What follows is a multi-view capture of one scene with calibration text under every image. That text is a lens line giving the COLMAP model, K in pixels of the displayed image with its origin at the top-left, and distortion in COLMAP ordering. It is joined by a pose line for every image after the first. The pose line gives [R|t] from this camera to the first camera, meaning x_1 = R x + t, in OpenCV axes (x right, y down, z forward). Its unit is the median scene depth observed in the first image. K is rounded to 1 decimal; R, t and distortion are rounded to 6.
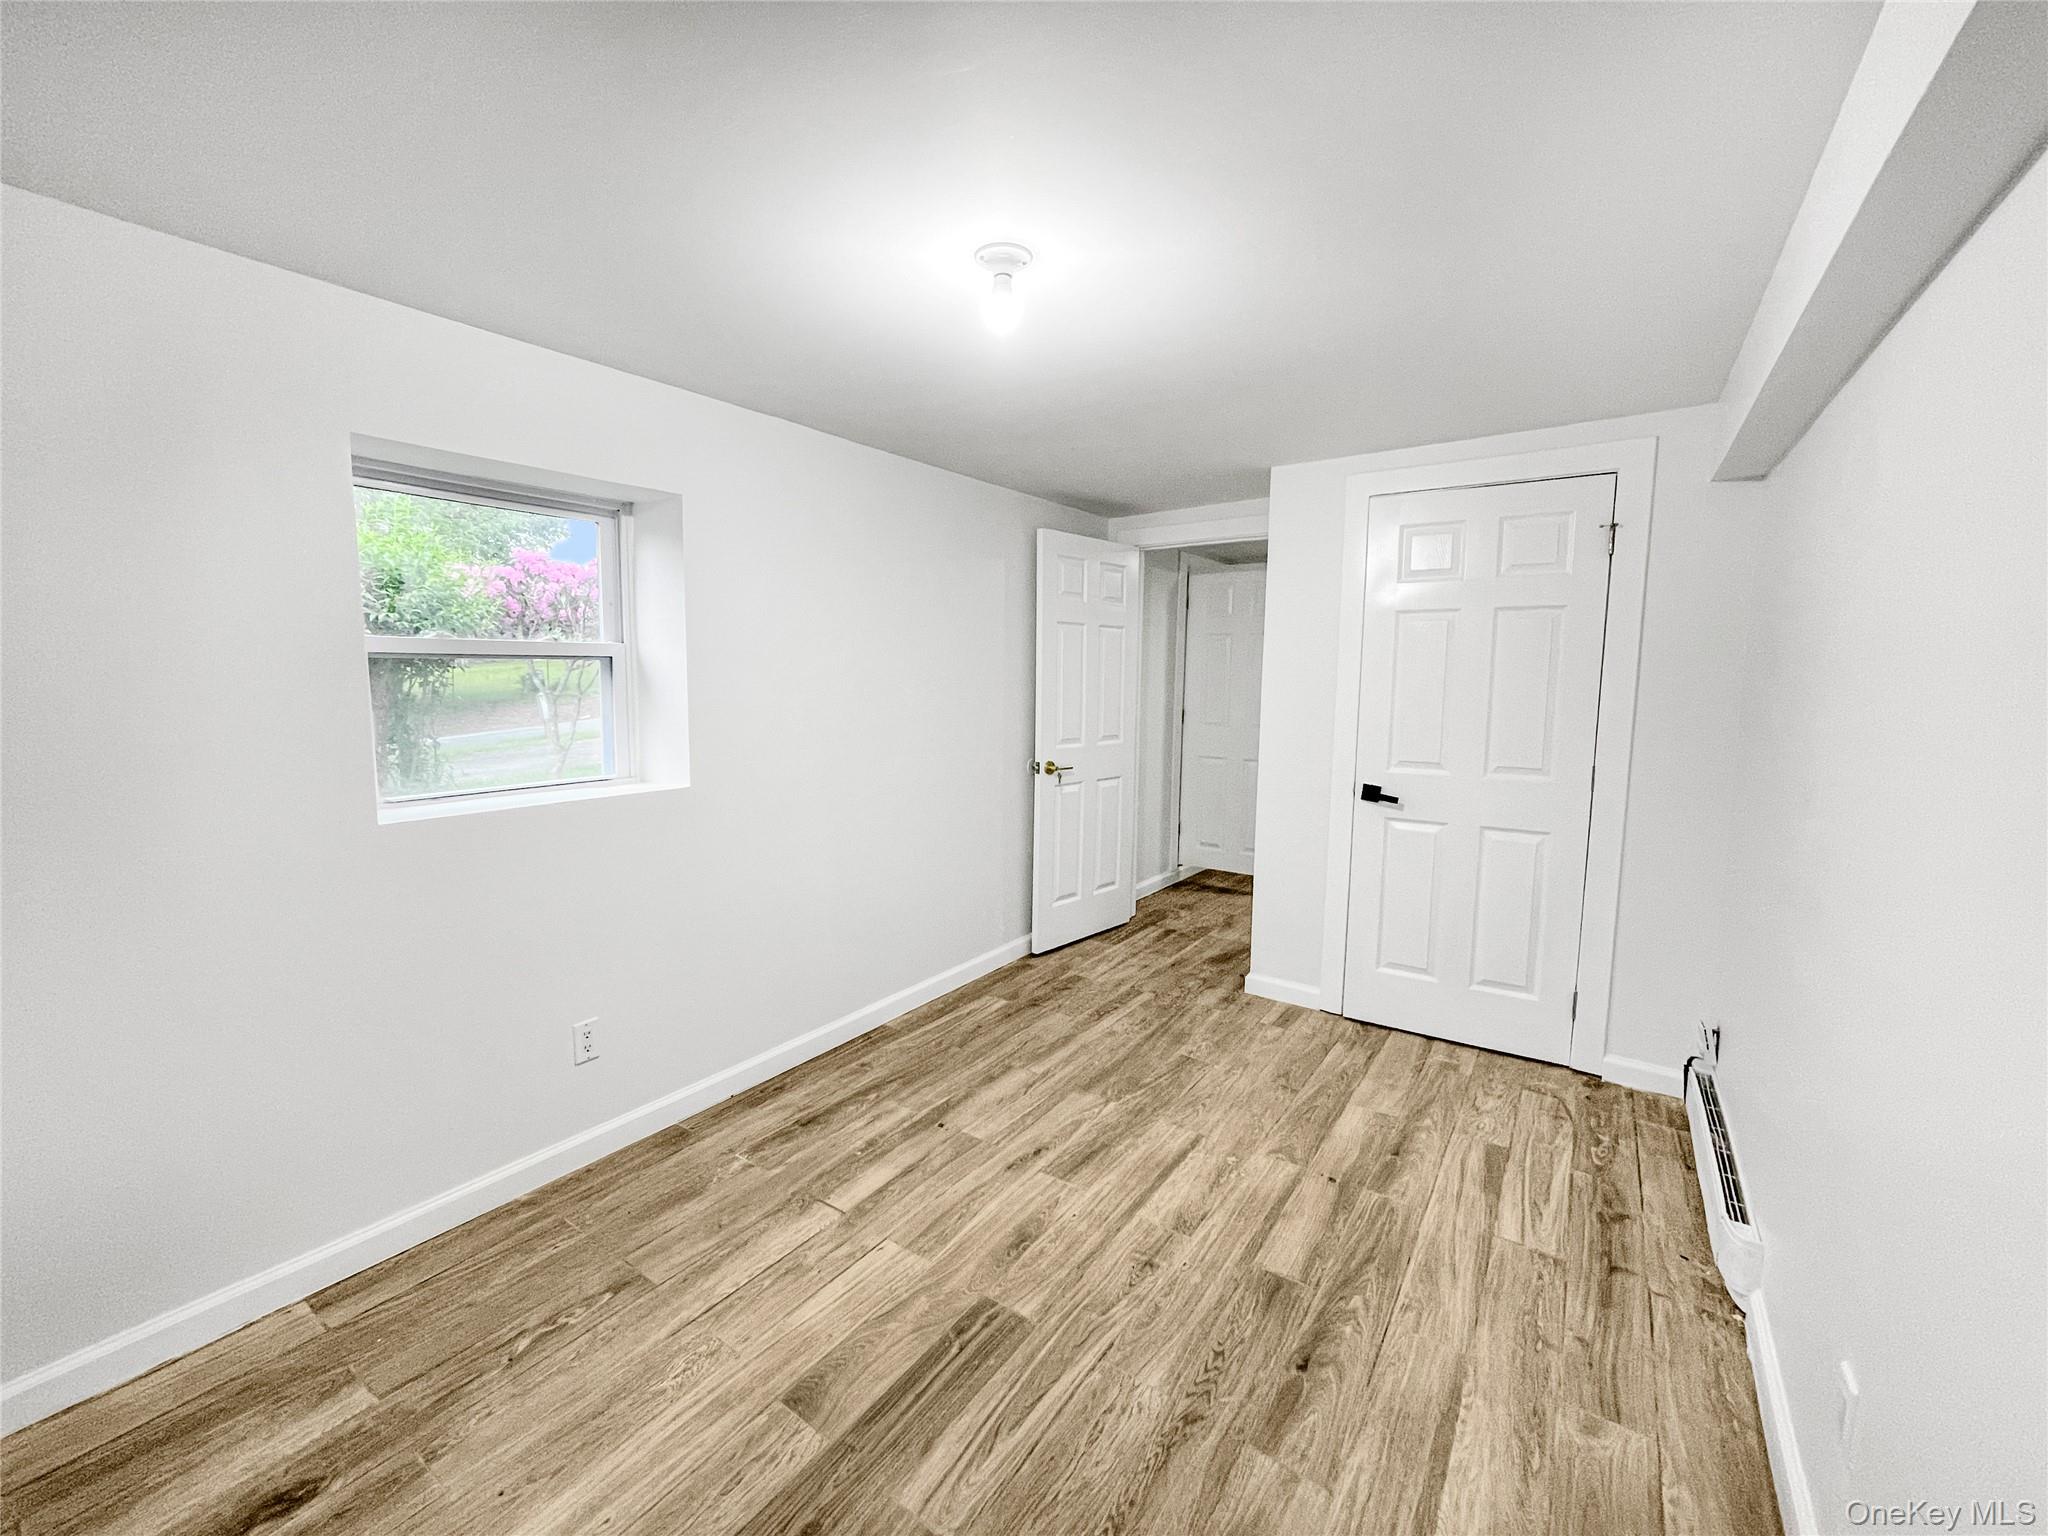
lens RADIAL K [[823.3, 0, 1019.0], [0, 823.3, 765.2], [0, 0, 1]] dist [-0.003441, -0.000012]
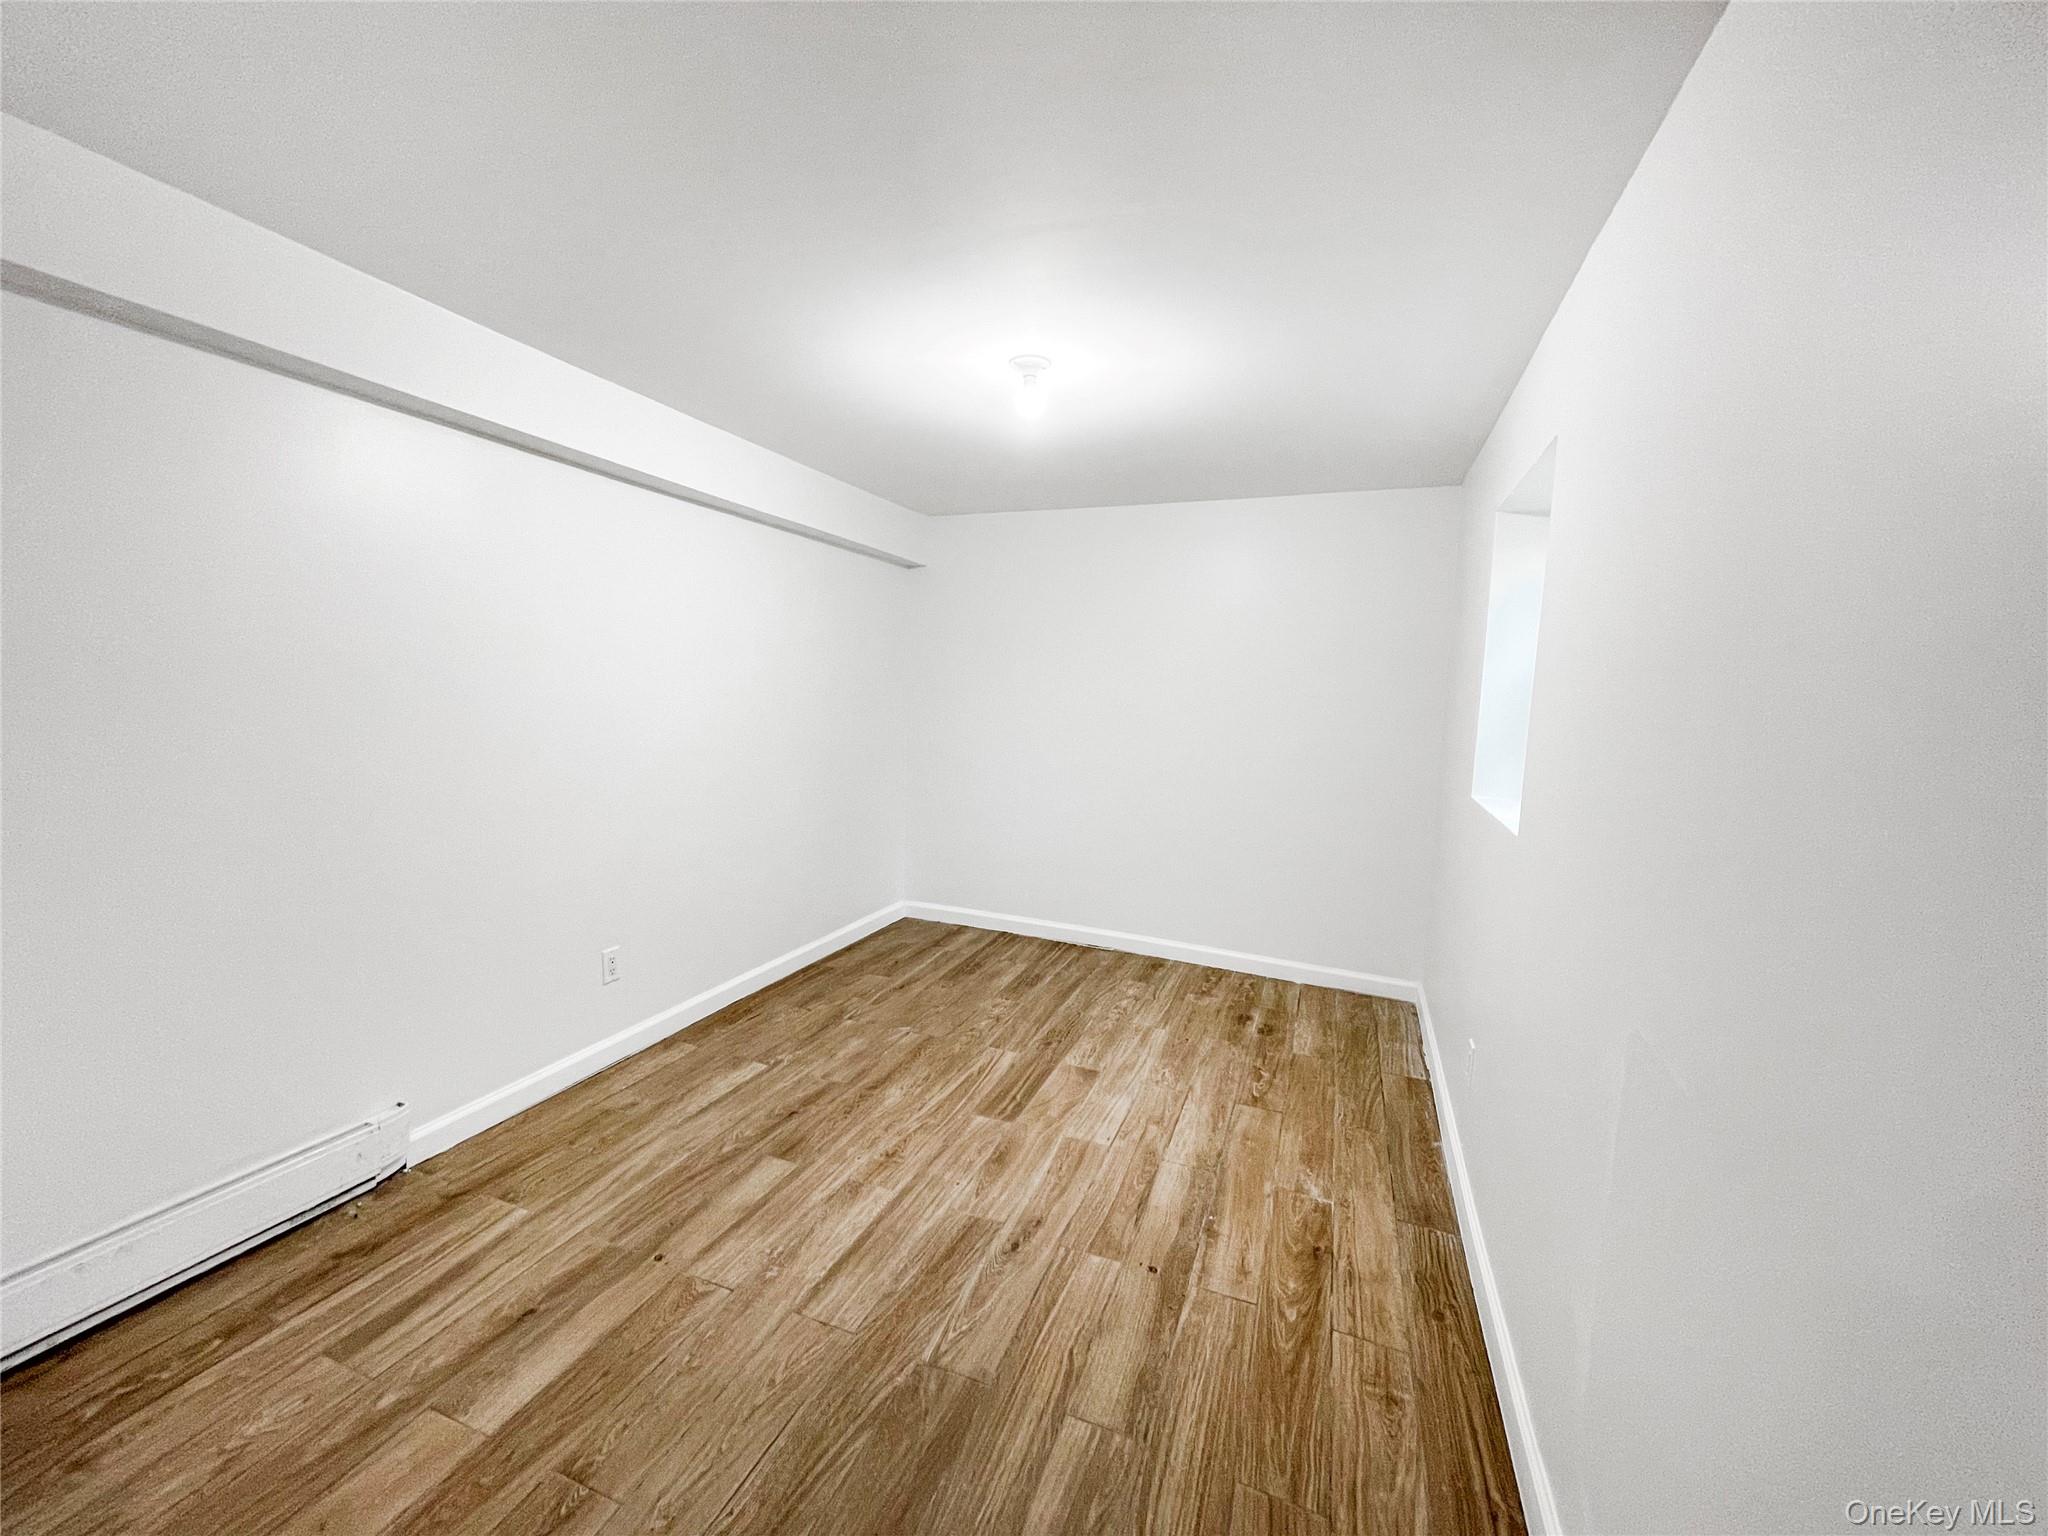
lens RADIAL K [[823.3, 0, 1019.0], [0, 823.3, 765.2], [0, 0, 1]] dist [-0.003441, -0.000012]
pose [[-0.967911, -0.012399, -0.250986, 0.254642], [-0.065821, 0.976421, 0.205596, -0.185362], [0.242519, 0.215519, -0.945905, 1.849425]]
